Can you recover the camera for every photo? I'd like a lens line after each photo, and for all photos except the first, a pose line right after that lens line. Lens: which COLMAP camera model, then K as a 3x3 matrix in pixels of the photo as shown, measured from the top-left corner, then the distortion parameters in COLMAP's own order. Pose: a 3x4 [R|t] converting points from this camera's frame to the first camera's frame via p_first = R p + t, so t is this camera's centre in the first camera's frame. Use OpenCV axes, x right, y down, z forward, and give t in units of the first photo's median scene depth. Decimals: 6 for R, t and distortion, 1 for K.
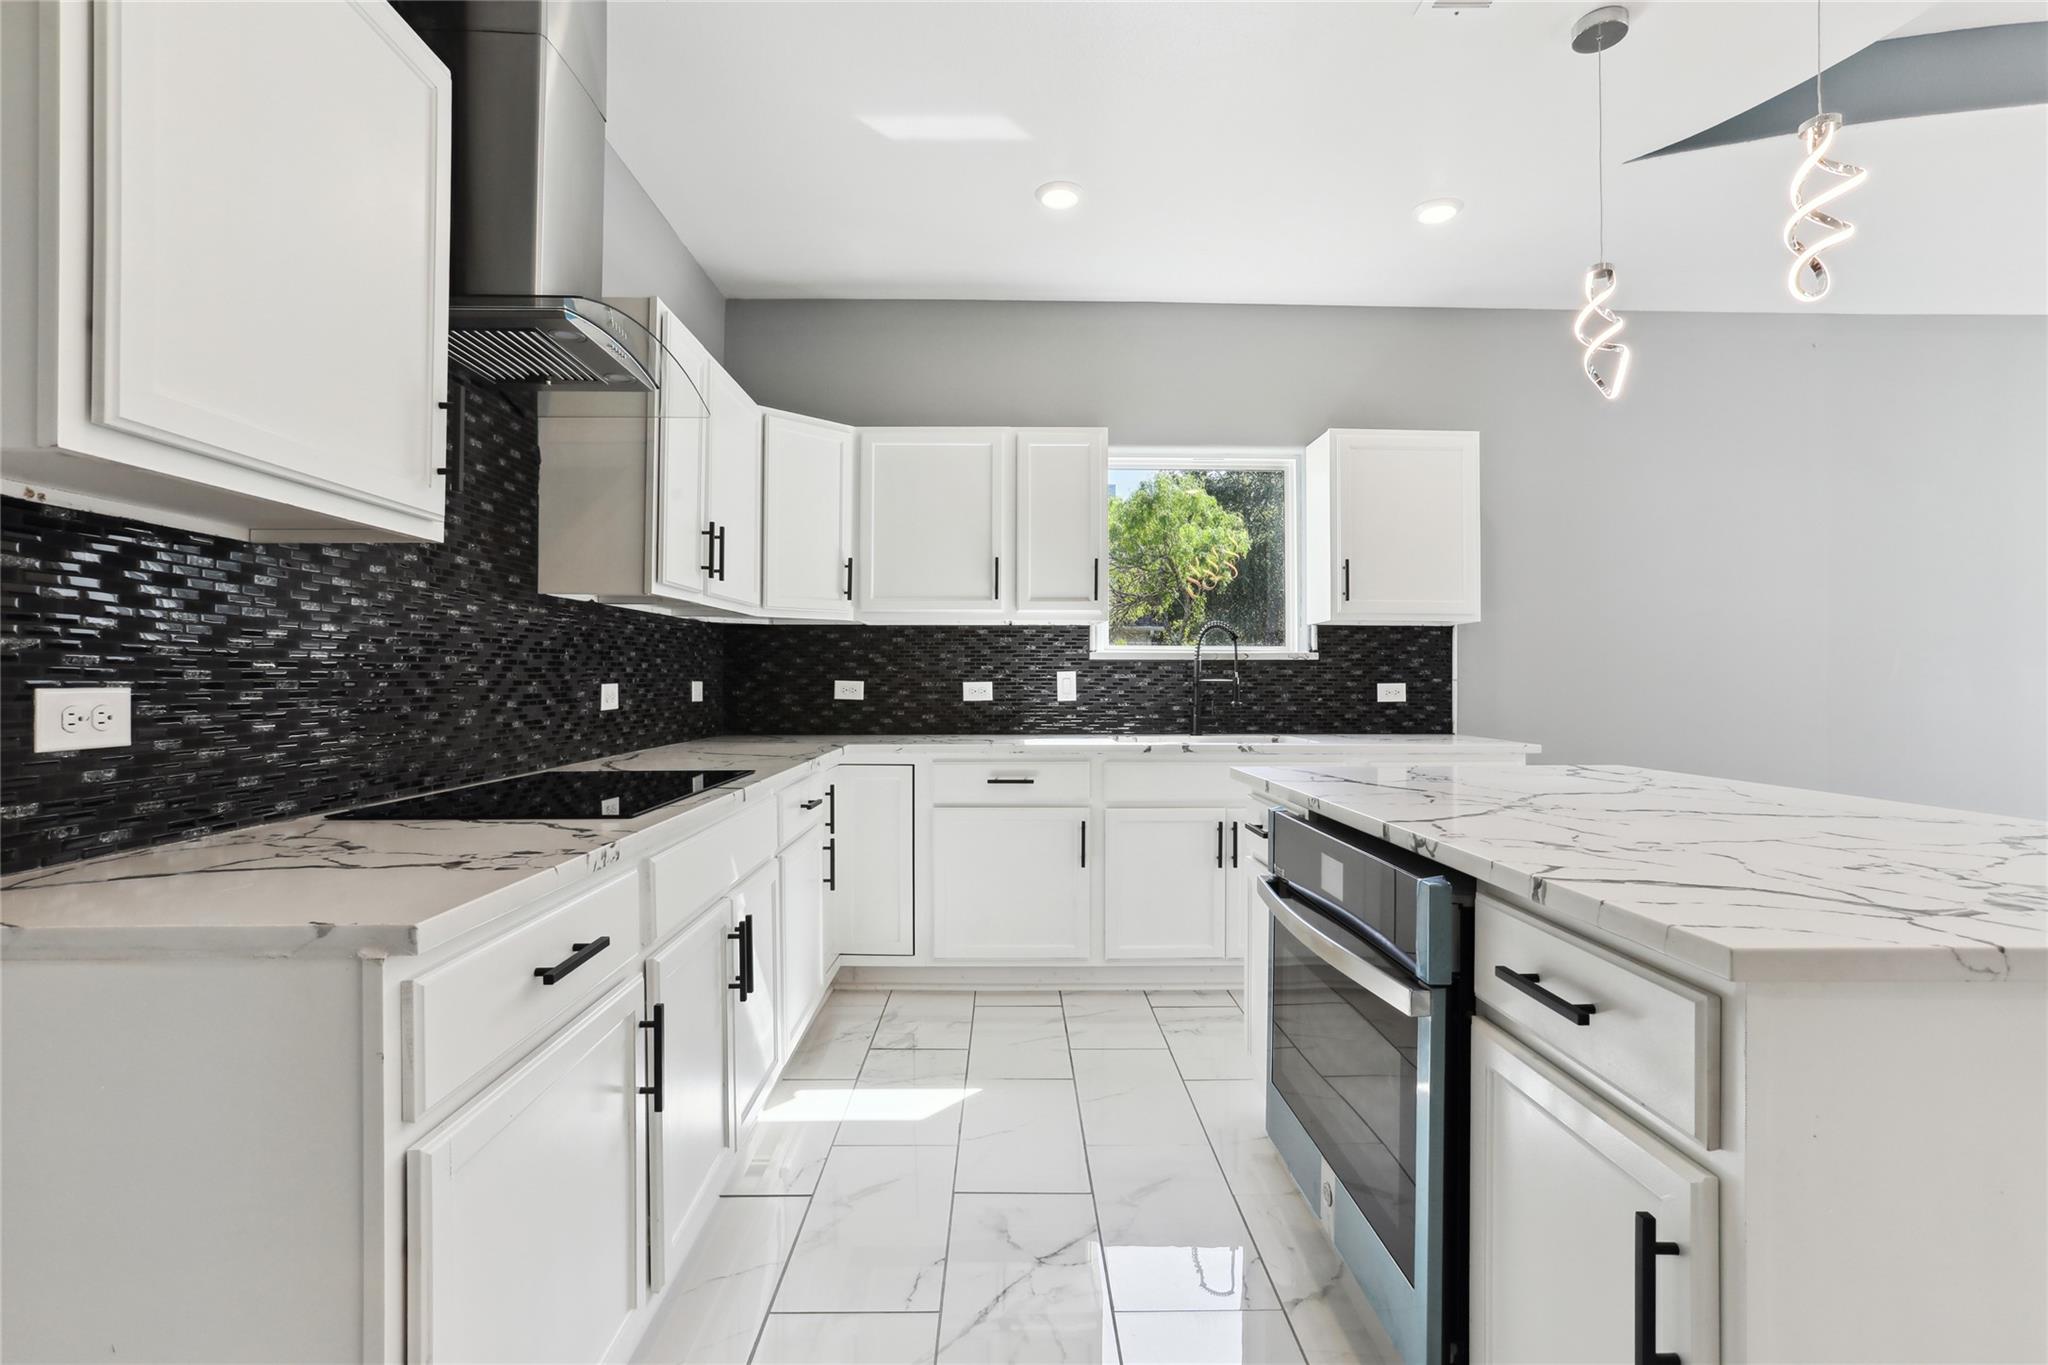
lens RADIAL K [[937.2, 0, 1018.9], [0, 937.2, 681.0], [0, 0, 1]] dist [-0.031134, 0.002445]
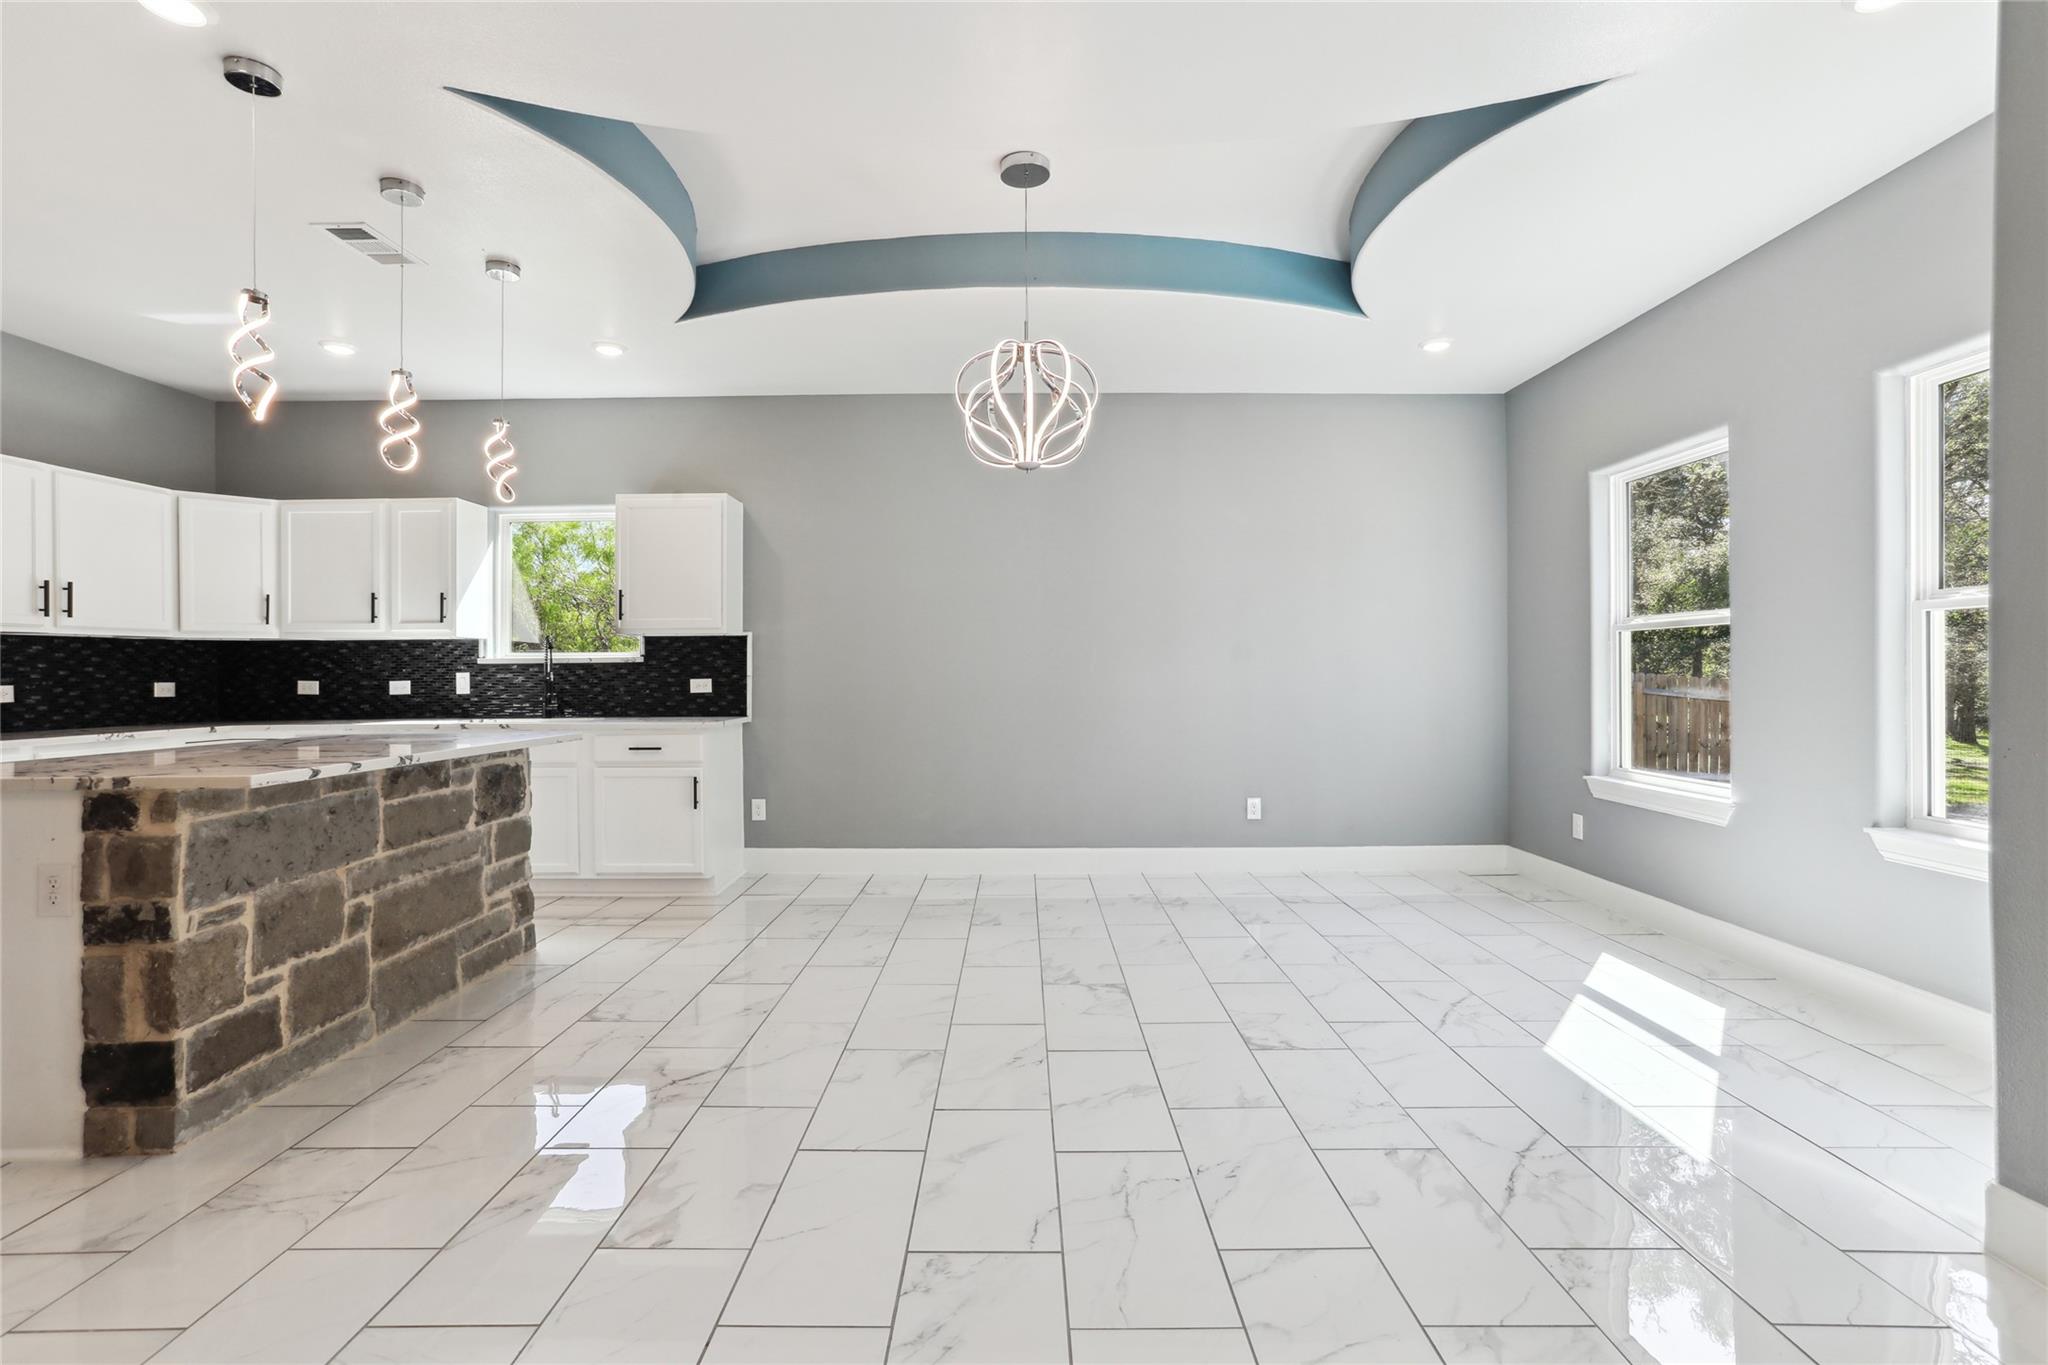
lens RADIAL K [[981.8, 0, 978.2], [0, 981.8, 674.9], [0, 0, 1]] dist [0.005589, 0.000764]
pose [[0.998939, -0.009086, -0.045144, 0.869076], [0.009081, 0.999959, -0.000310, 0.000504], [0.045145, -0.000100, 0.998980, -0.403813]]
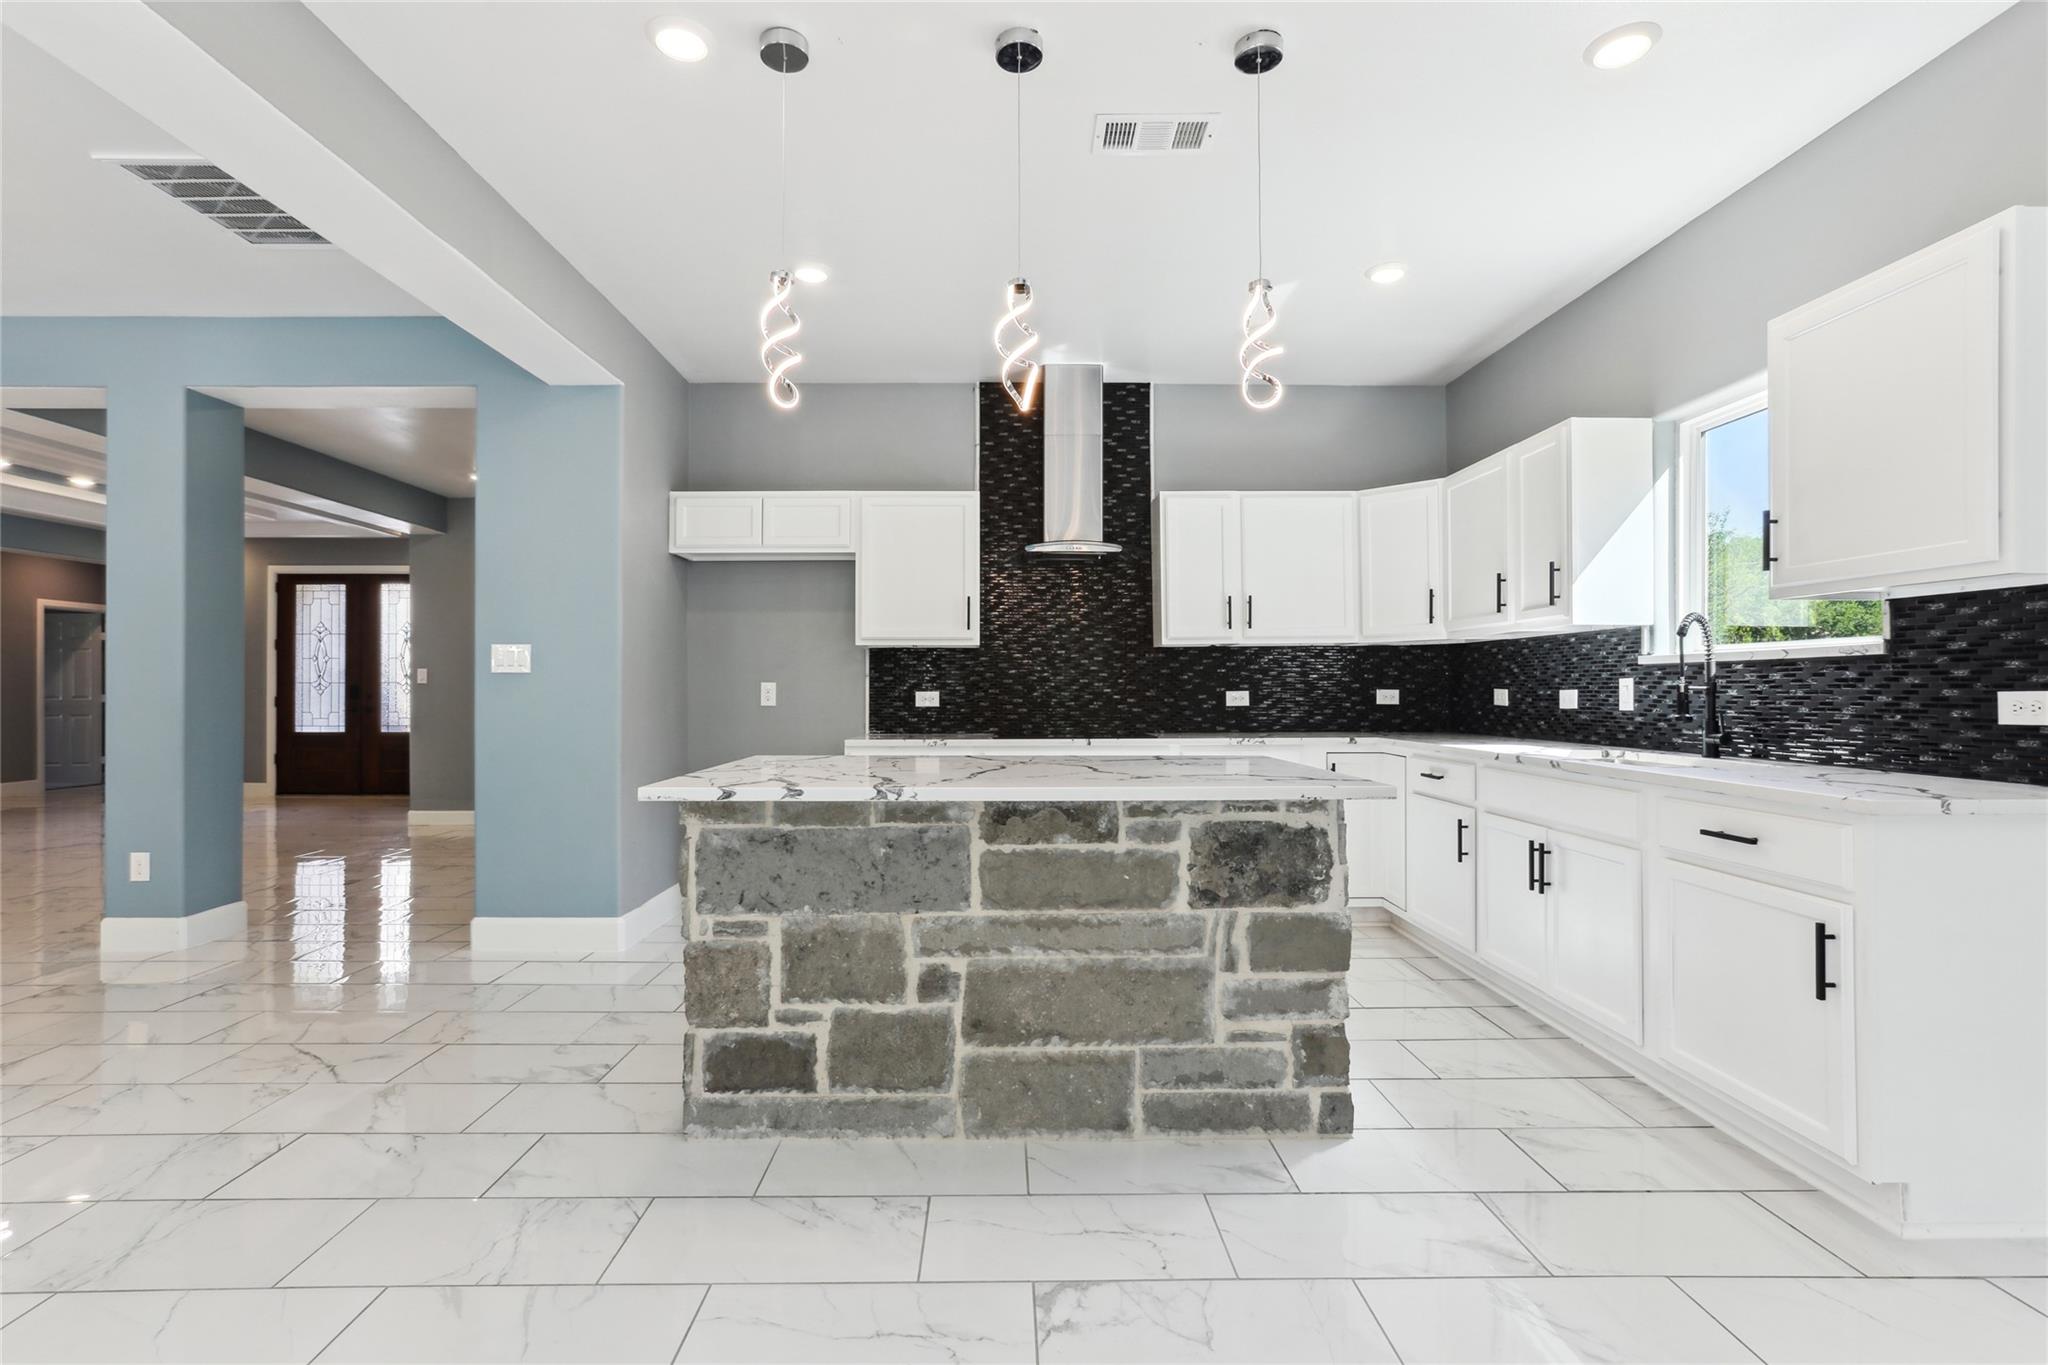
lens RADIAL K [[937.2, 0, 1012.3], [0, 937.2, 685.8], [0, 0, 1]] dist [-0.031134, 0.002445]
pose [[0.006127, -0.005760, -0.999965, 0.942215], [0.000875, 0.999983, -0.005755, 0.001805], [0.999981, -0.000840, 0.006132, 0.399469]]
